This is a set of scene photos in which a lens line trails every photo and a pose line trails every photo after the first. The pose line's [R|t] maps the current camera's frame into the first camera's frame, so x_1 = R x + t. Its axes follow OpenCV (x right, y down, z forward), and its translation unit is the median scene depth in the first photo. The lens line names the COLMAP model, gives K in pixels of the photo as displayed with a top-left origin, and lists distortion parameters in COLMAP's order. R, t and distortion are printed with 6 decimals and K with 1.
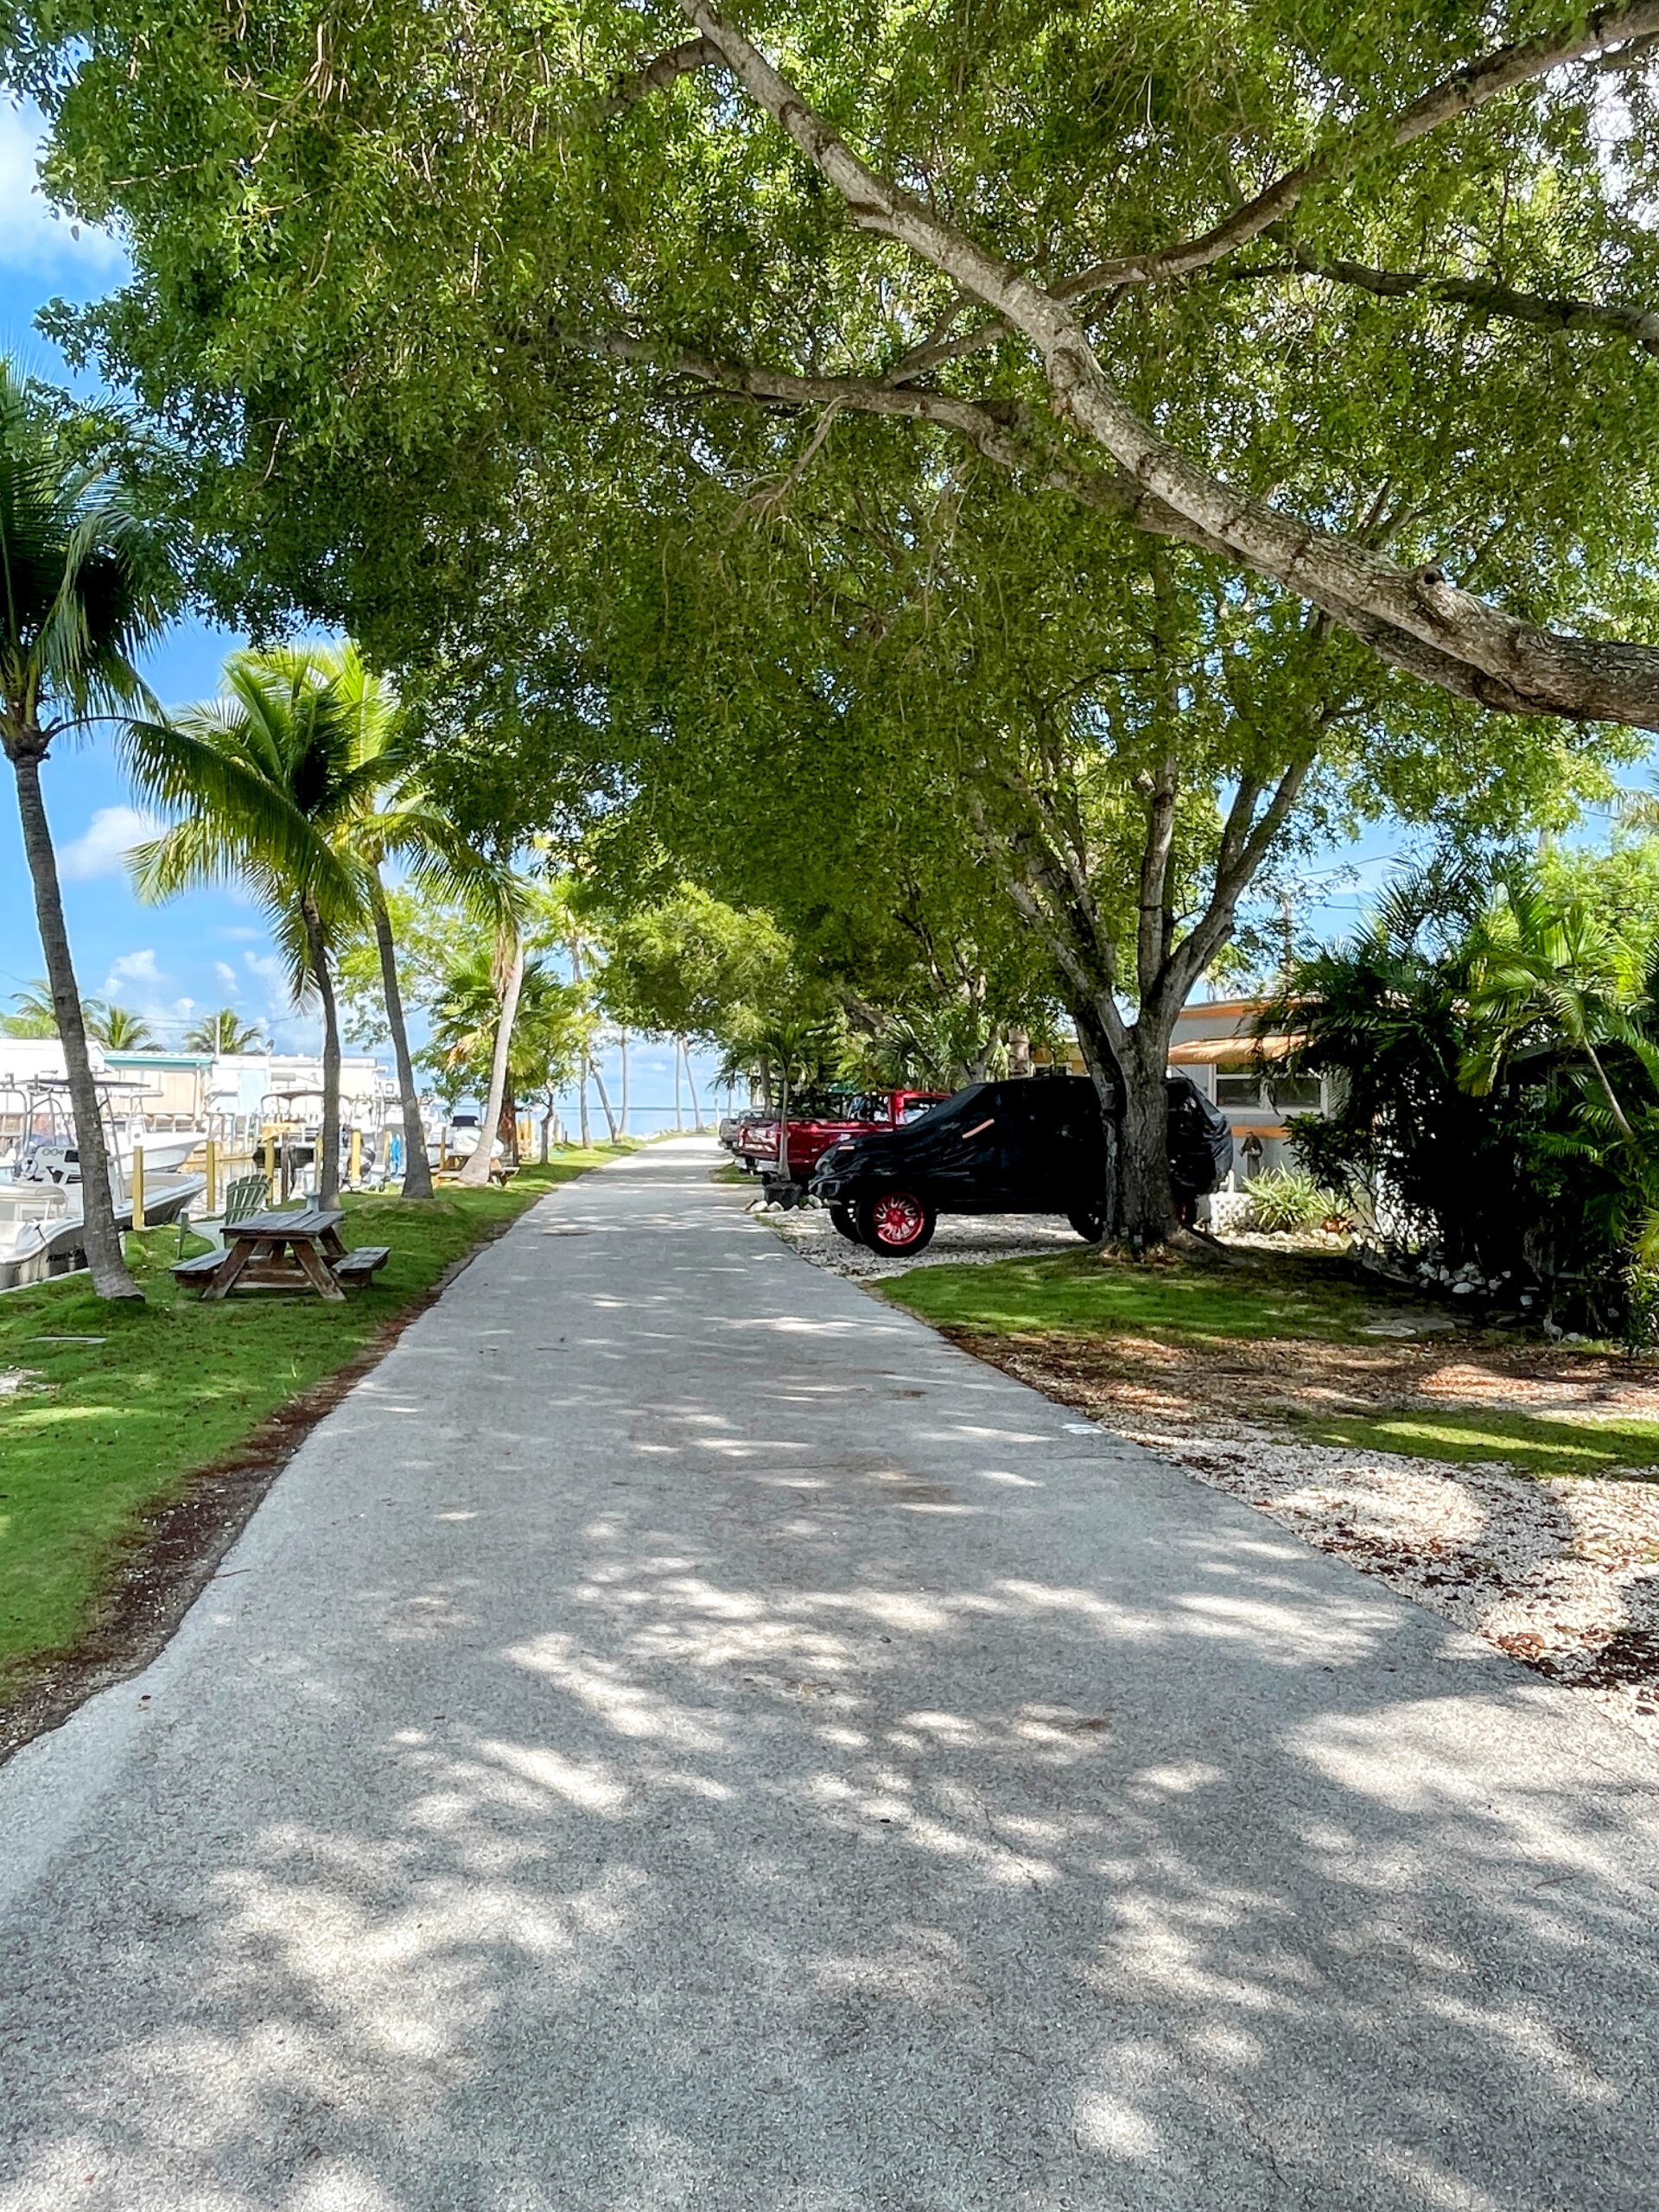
lens RADIAL K [[1530.0, 0, 824.2], [0, 1530.0, 1103.8], [0, 0, 1]] dist [0.003557, -0.000295]
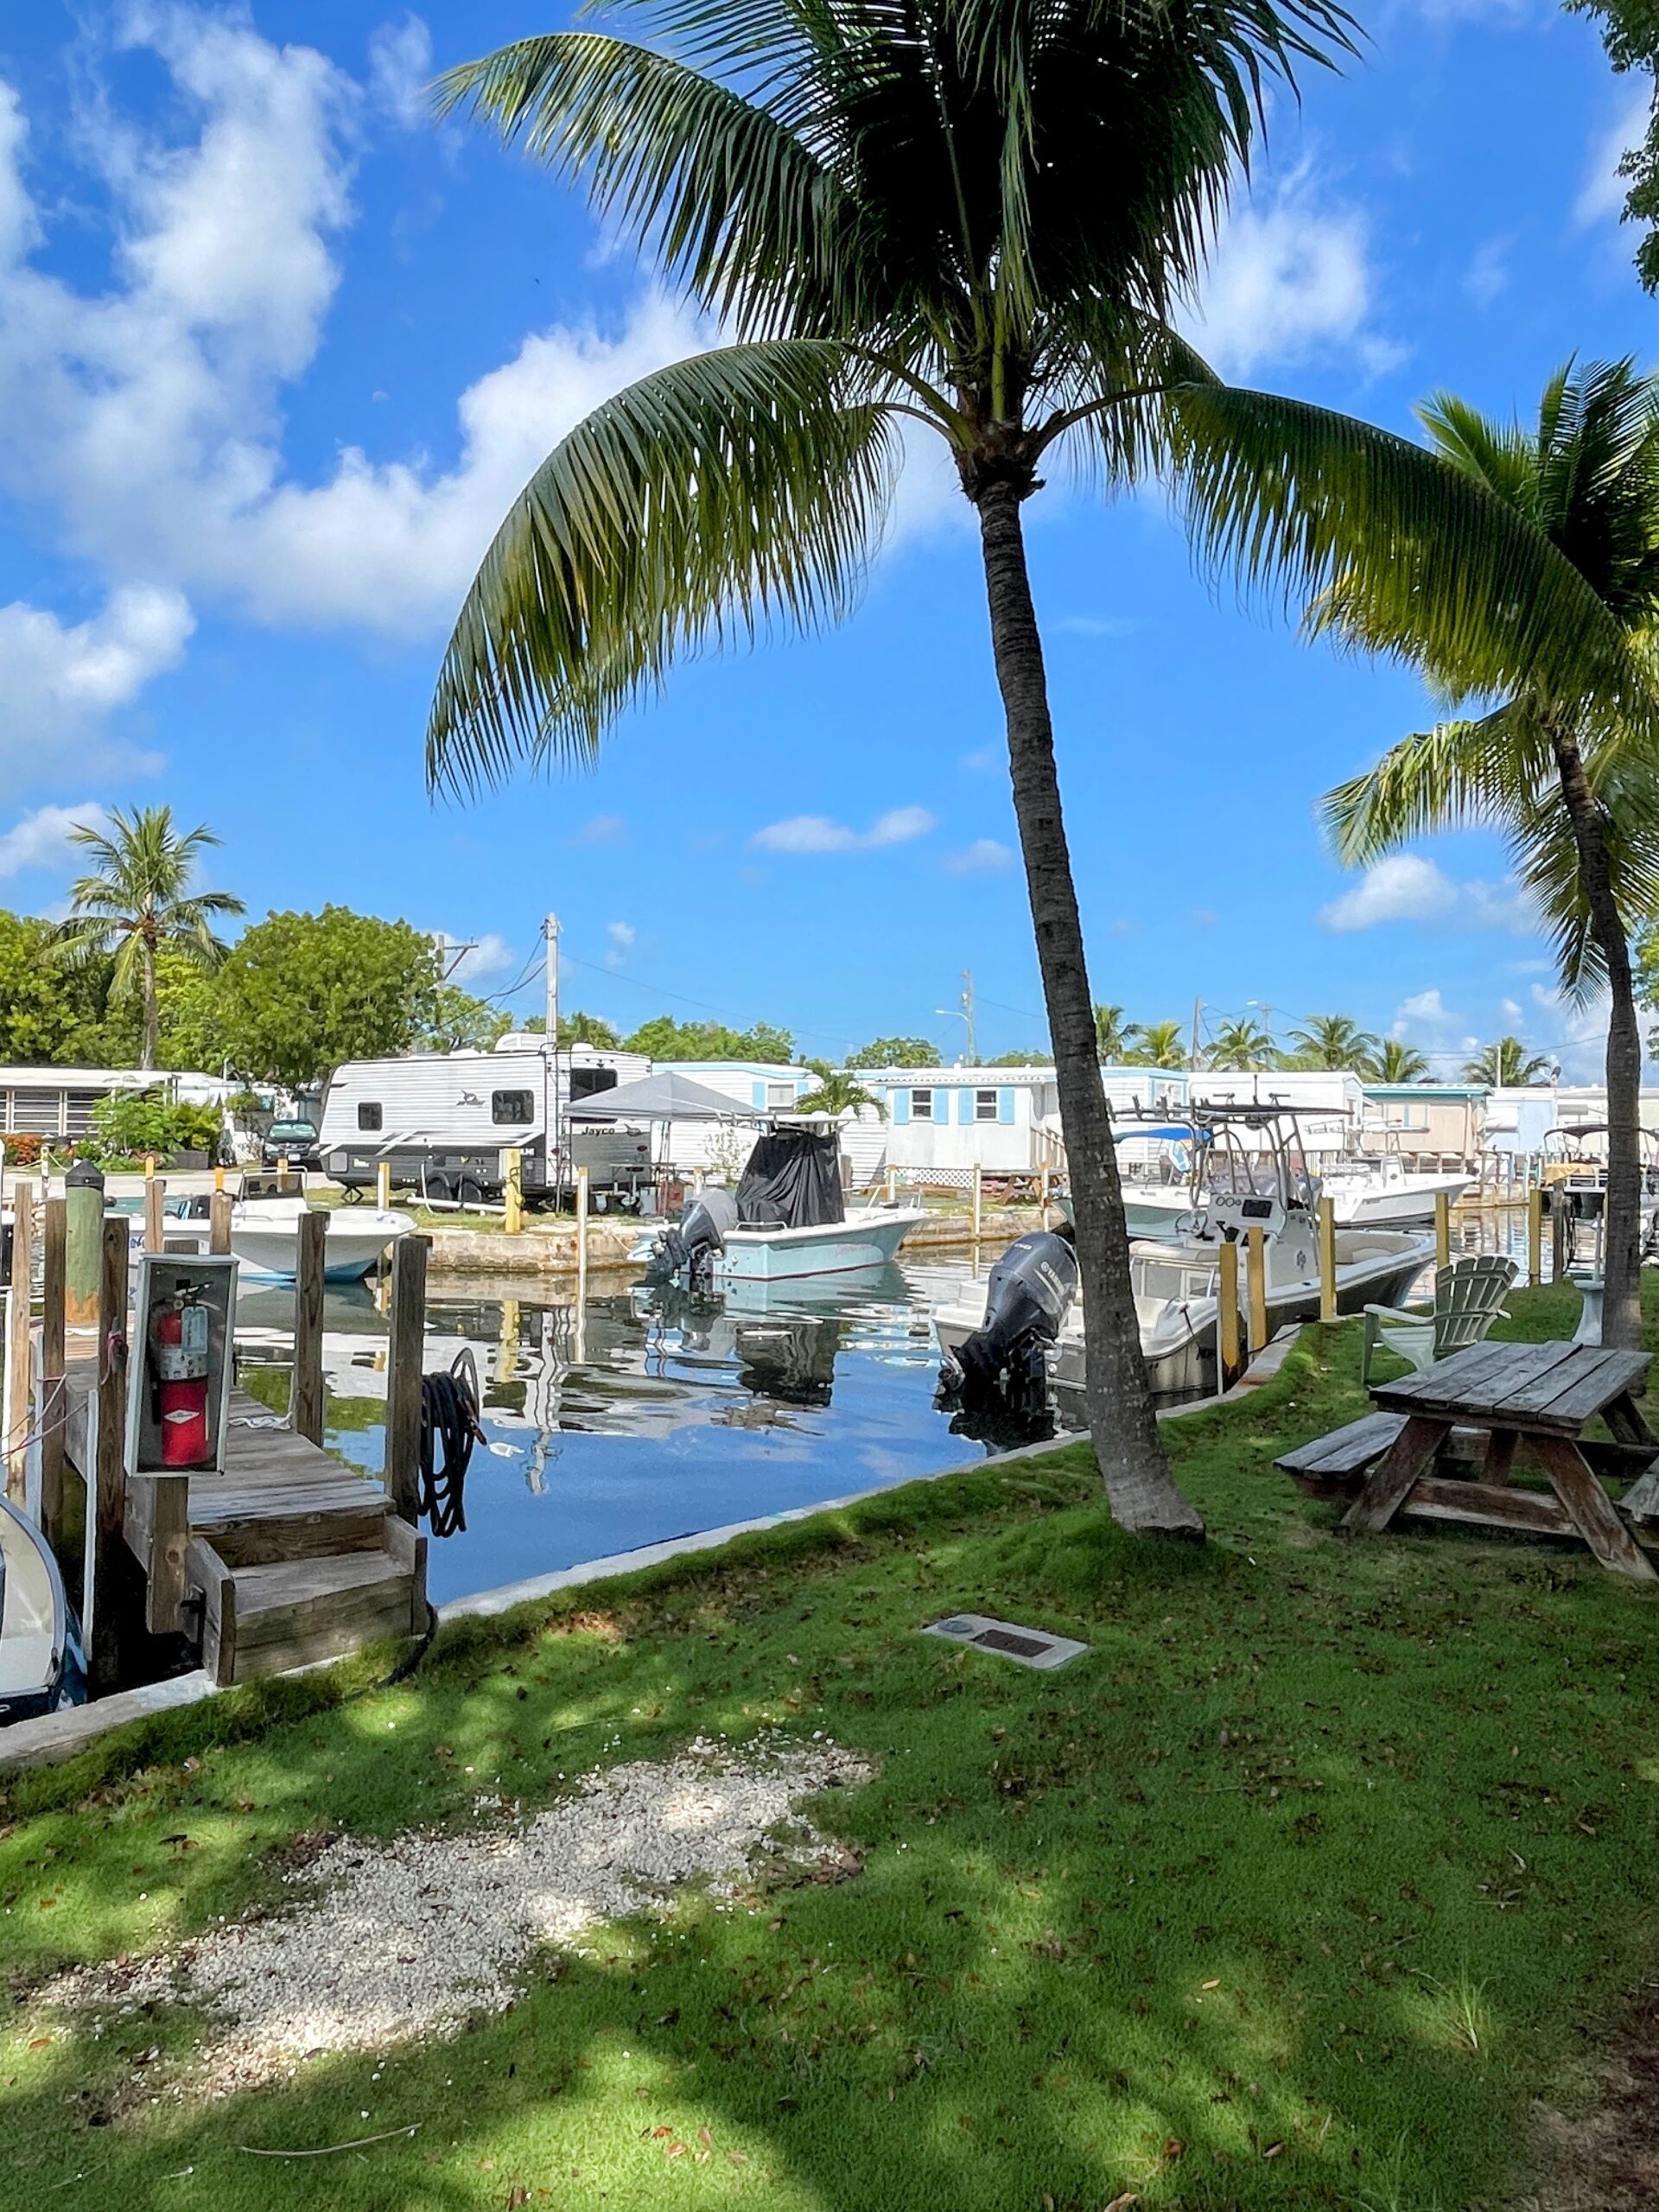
lens RADIAL K [[1530.0, 0, 821.7], [0, 1530.0, 1111.9], [0, 0, 1]] dist [0.003557, -0.000295]
pose [[0.696917, -0.012691, -0.717040, -0.035384], [-0.001353, 0.999818, -0.019010, 0.000608], [0.717151, 0.014218, 0.696773, 0.113784]]
